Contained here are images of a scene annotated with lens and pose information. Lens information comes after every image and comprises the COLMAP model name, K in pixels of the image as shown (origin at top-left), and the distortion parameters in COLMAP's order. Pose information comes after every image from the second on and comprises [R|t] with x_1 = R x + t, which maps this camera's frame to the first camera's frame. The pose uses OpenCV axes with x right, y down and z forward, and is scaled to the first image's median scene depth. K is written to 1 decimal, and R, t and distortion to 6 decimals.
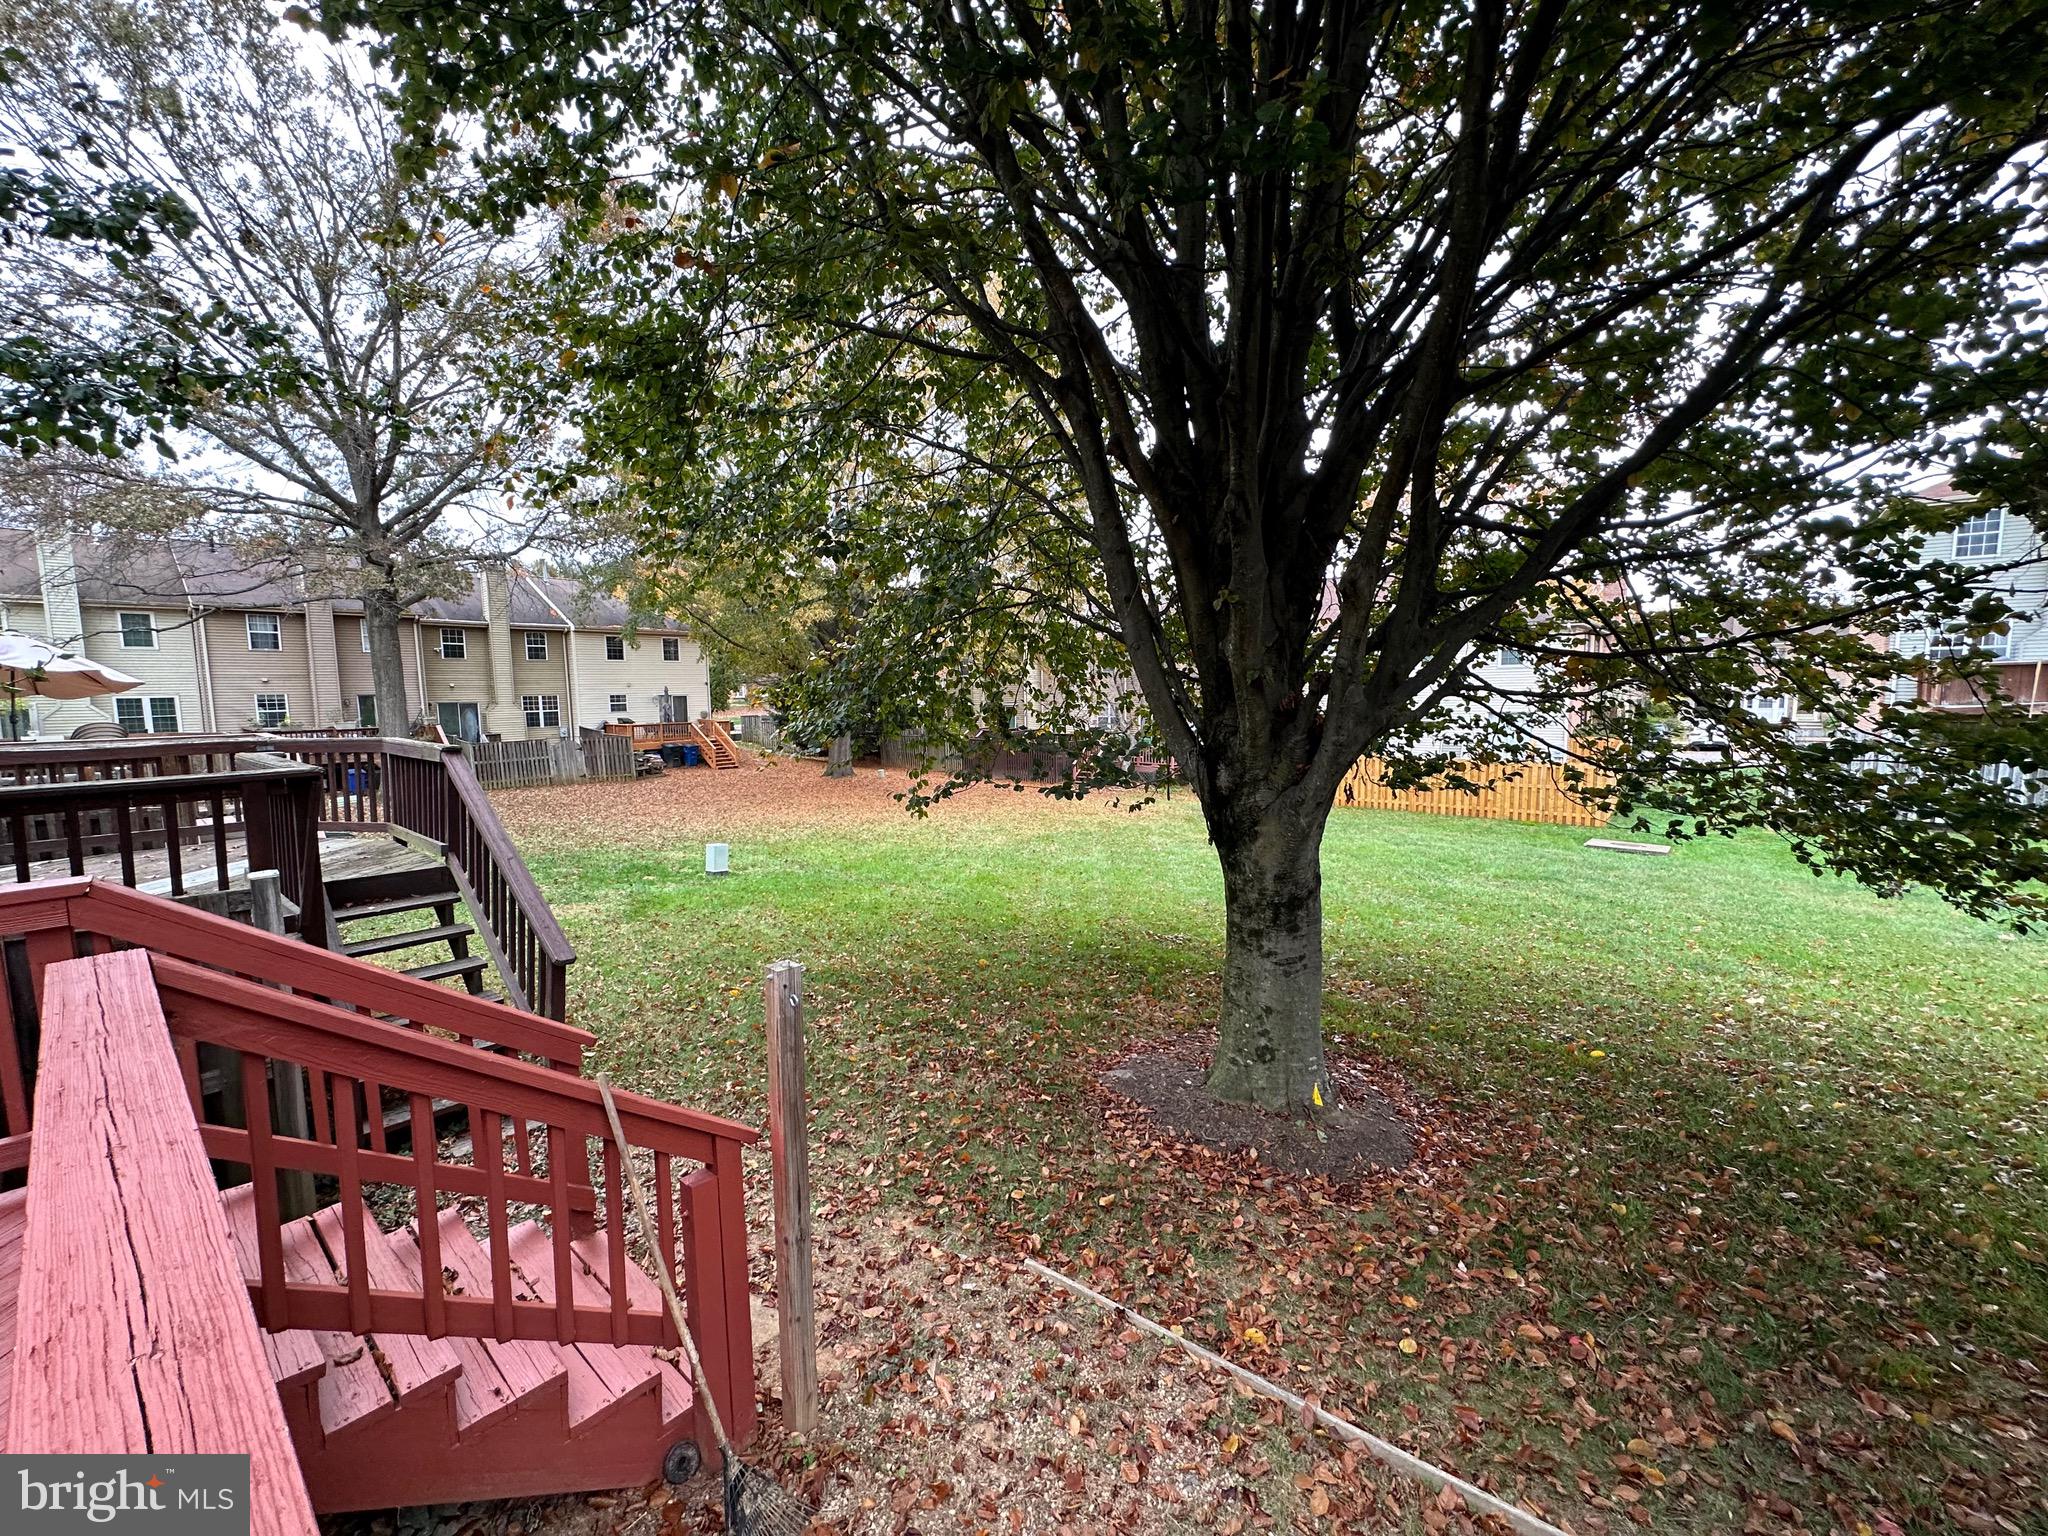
lens RADIAL K [[823.7, 0, 1028.8], [0, 823.7, 770.7], [0, 0, 1]] dist [0.000522, 0.000220]
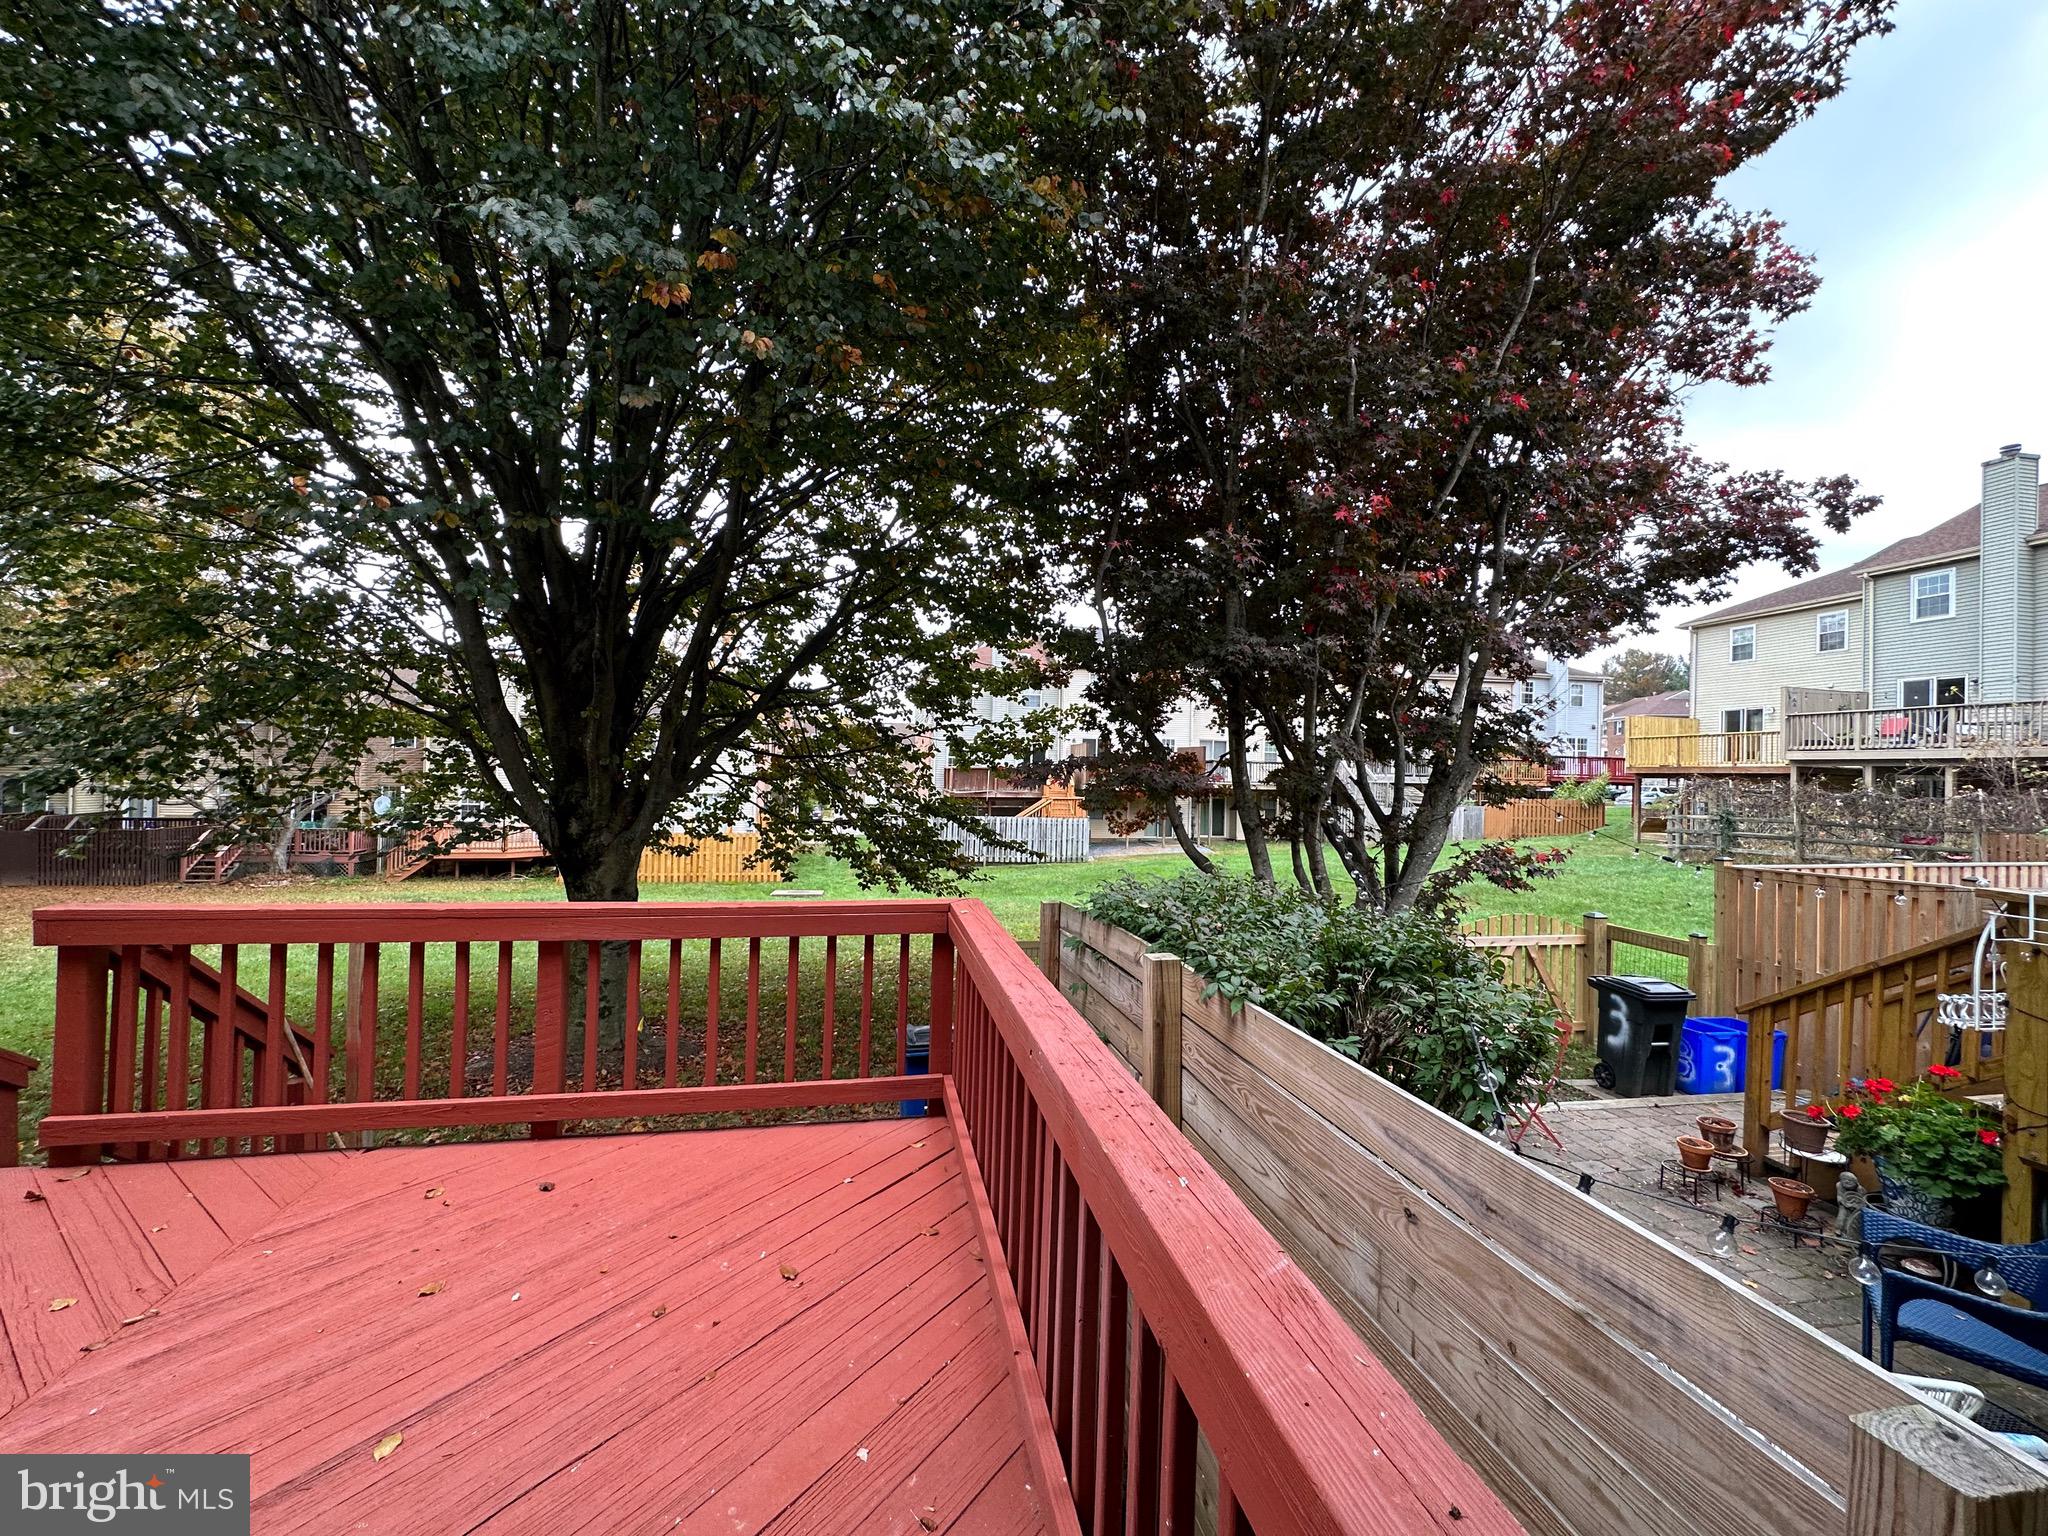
lens RADIAL K [[818.0, 0, 1027.2], [0, 818.0, 773.6], [0, 0, 1]] dist [-0.007019, 0.000837]
pose [[0.617026, 0.029881, 0.786376, -0.415968], [0.047301, 0.996064, -0.074963, 0.059730], [-0.785520, 0.083450, 0.613184, -0.545939]]
